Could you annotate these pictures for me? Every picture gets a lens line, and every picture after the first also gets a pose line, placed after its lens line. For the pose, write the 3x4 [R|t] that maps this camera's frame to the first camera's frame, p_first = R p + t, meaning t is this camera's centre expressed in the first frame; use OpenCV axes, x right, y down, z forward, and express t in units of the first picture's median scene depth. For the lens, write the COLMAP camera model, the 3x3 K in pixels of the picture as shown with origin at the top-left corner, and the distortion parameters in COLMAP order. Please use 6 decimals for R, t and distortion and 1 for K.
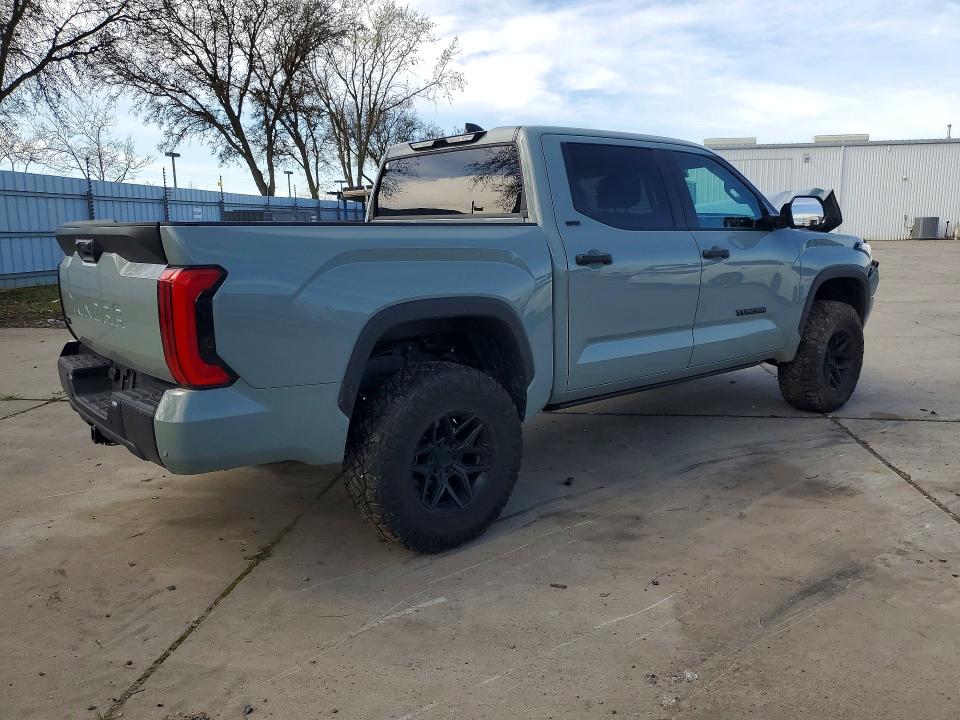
lens RADIAL K [[744.7, 0, 507.8], [0, 744.7, 388.0], [0, 0, 1]] dist [0.011067, 0.010451]
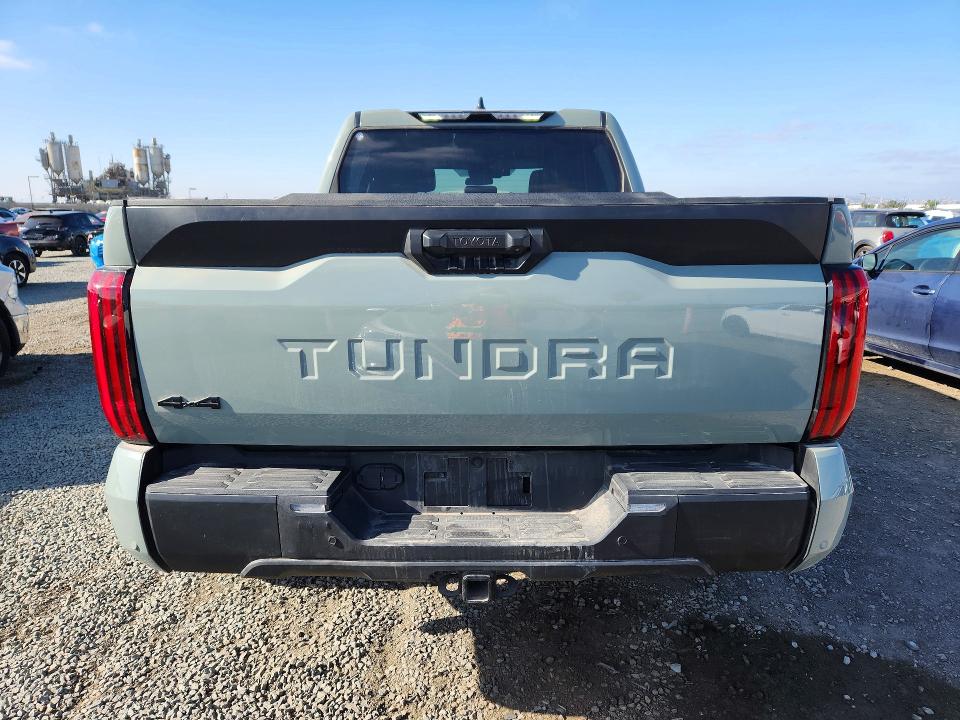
lens RADIAL K [[651.1, 0, 480.0], [0, 651.1, 360.0], [0, 0, 1]] dist [0.007944, -0.002675]
pose [[0.651135, -0.146945, 0.744601, -0.768200], [0.155271, 0.986119, 0.058827, -0.108121], [-0.742910, 0.077310, 0.664912, 0.580900]]
